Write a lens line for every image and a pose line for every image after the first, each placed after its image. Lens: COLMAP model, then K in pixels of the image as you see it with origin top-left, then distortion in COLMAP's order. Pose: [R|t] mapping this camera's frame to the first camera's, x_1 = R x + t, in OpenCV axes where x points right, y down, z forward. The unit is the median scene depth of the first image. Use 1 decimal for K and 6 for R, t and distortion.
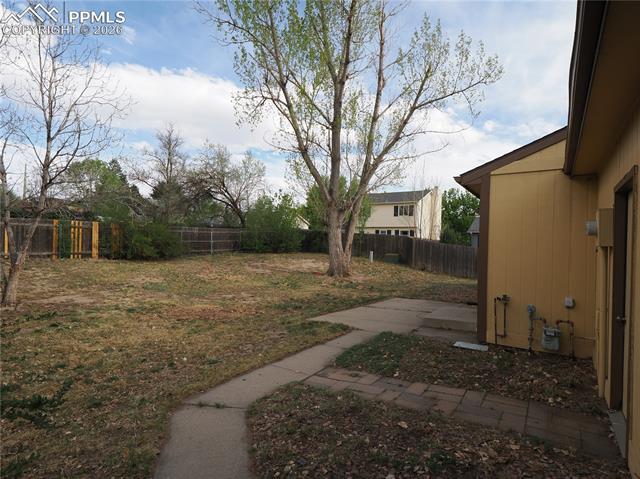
lens RADIAL K [[359.3, 0, 320.0], [0, 359.3, 239.5], [0, 0, 1]] dist [-0.001003, -0.000060]
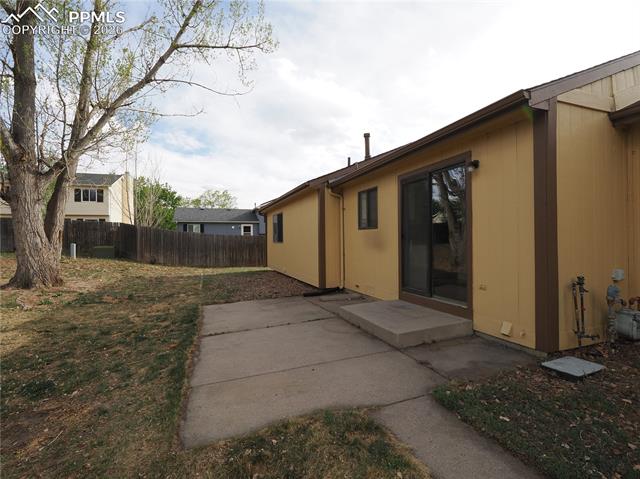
lens RADIAL K [[310.0, 0, 320.0], [0, 310.0, 239.5], [0, 0, 1]] dist [-0.011877, -0.000731]
pose [[0.581163, -0.031381, 0.813182, -0.084906], [0.013179, 0.999488, 0.029152, 0.018229], [-0.813681, -0.006225, 0.581279, 0.340779]]
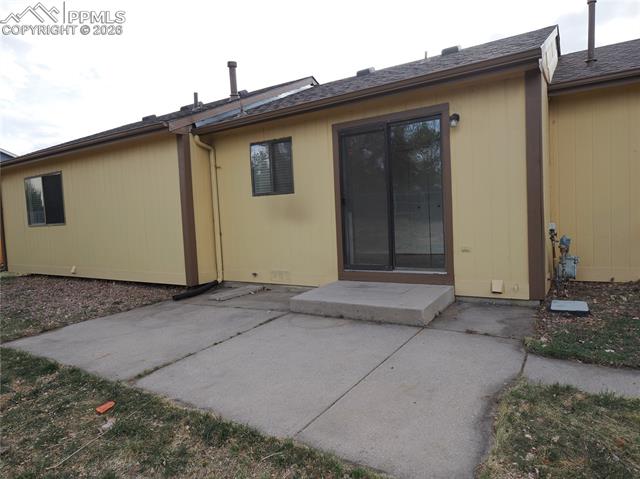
lens RADIAL K [[414.0, 0, 320.0], [0, 414.0, 239.5], [0, 0, 1]] dist [-0.004545, 0.001197]
pose [[-0.022002, -0.086760, 0.995986, -0.120039], [0.028609, 0.995765, 0.087373, 0.026388], [-0.999349, 0.030417, -0.019426, 0.486792]]
